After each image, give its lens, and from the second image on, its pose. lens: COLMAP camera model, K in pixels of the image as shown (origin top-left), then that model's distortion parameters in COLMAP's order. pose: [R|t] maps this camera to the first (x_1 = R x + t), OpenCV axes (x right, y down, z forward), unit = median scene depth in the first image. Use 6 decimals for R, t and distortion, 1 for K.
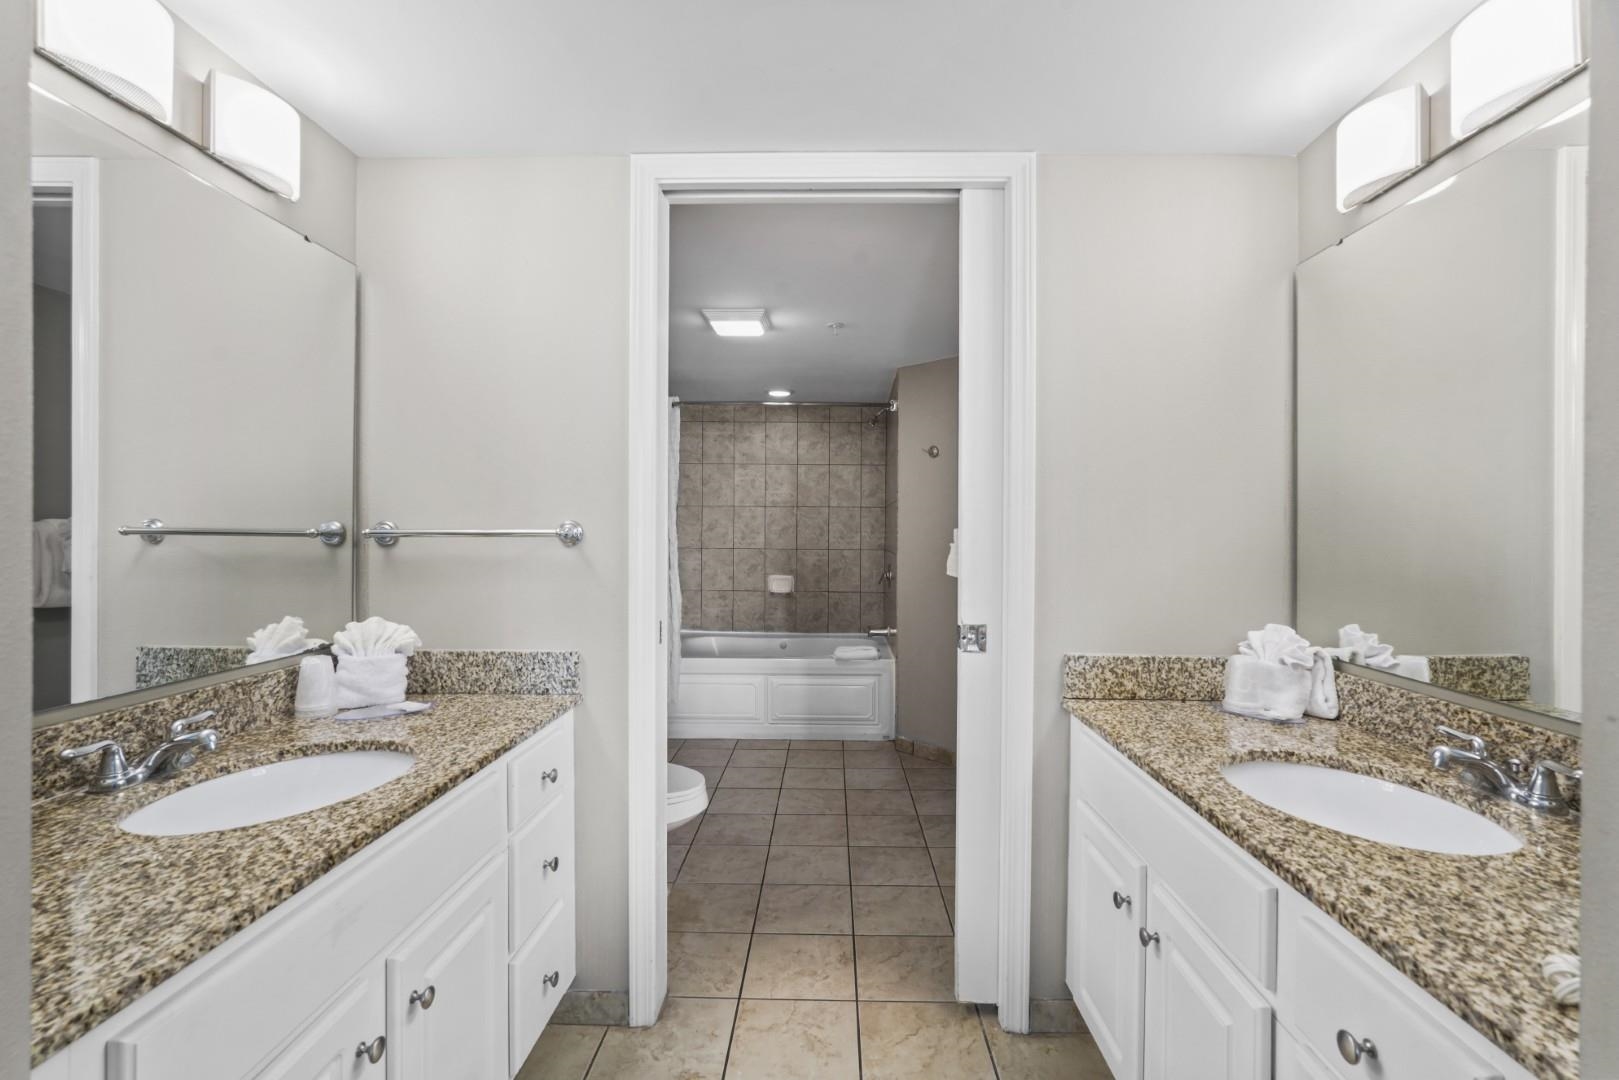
lens RADIAL K [[719.7, 0, 810.1], [0, 719.7, 510.2], [0, 0, 1]] dist [-0.015137, 0.000369]
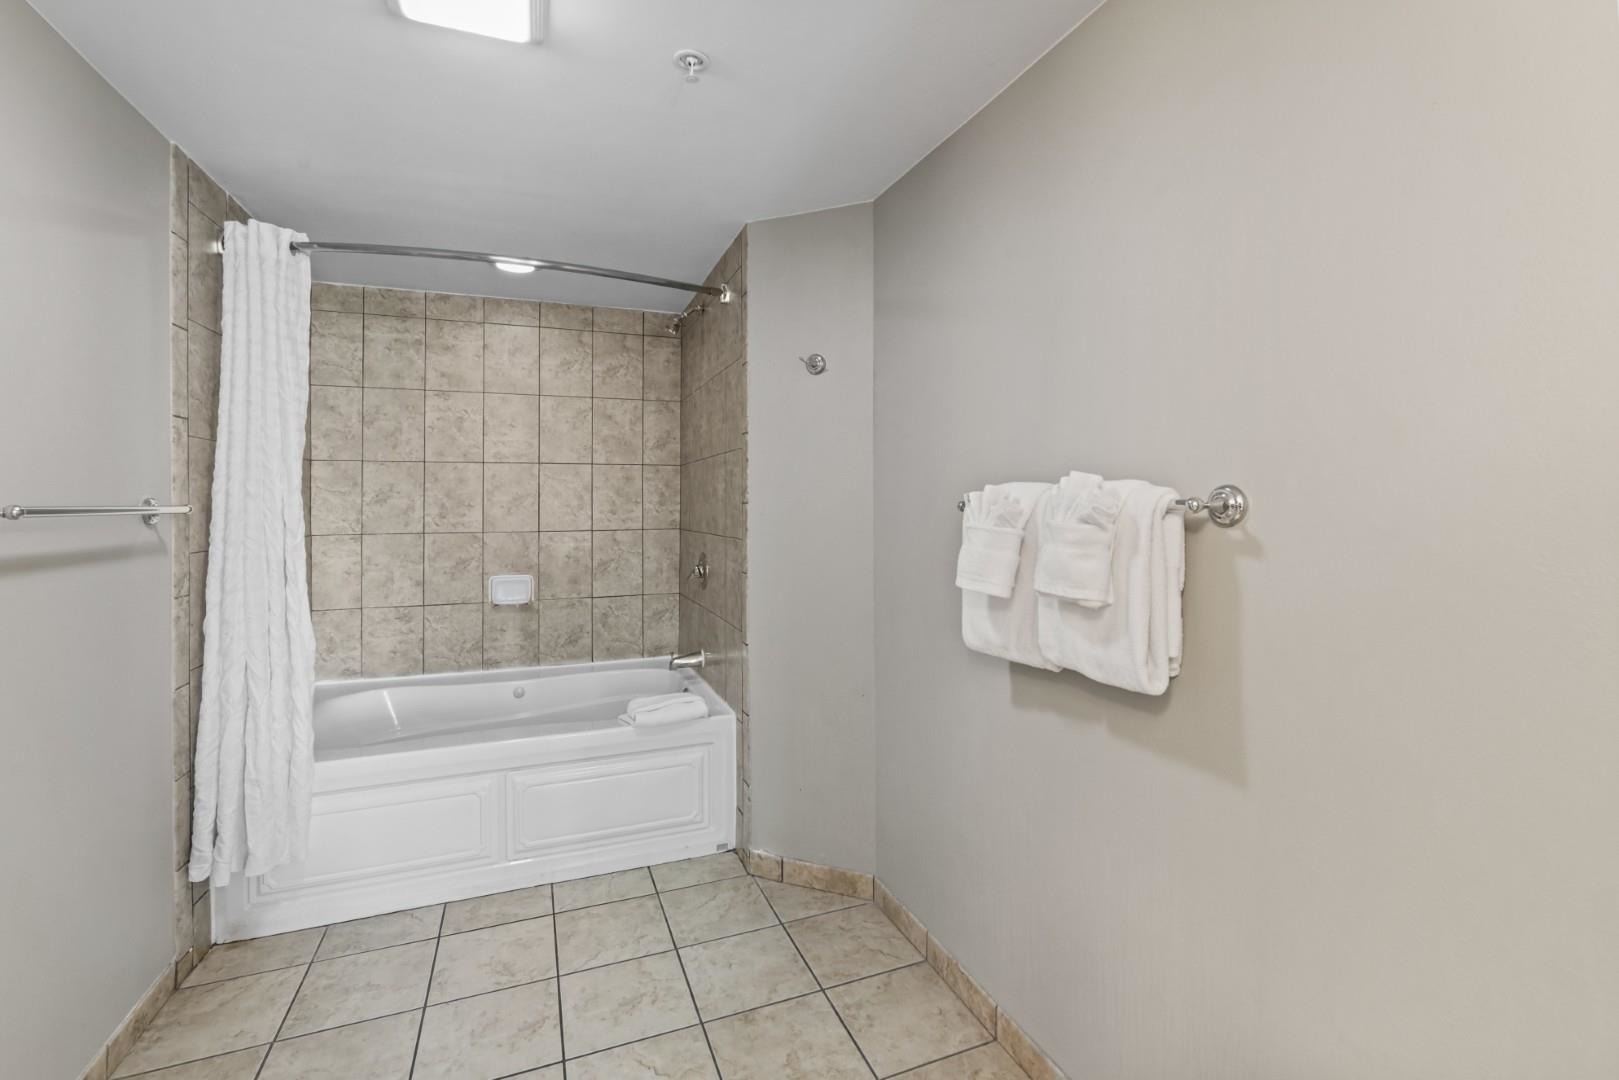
lens RADIAL K [[717.8, 0, 803.8], [0, 717.8, 484.9], [0, 0, 1]] dist [-0.013152, 0.000687]
pose [[0.920133, -0.003291, 0.391592, -0.050097], [0.001506, 0.999987, 0.004865, 0.011130], [-0.391603, -0.003887, 0.920126, 0.343117]]
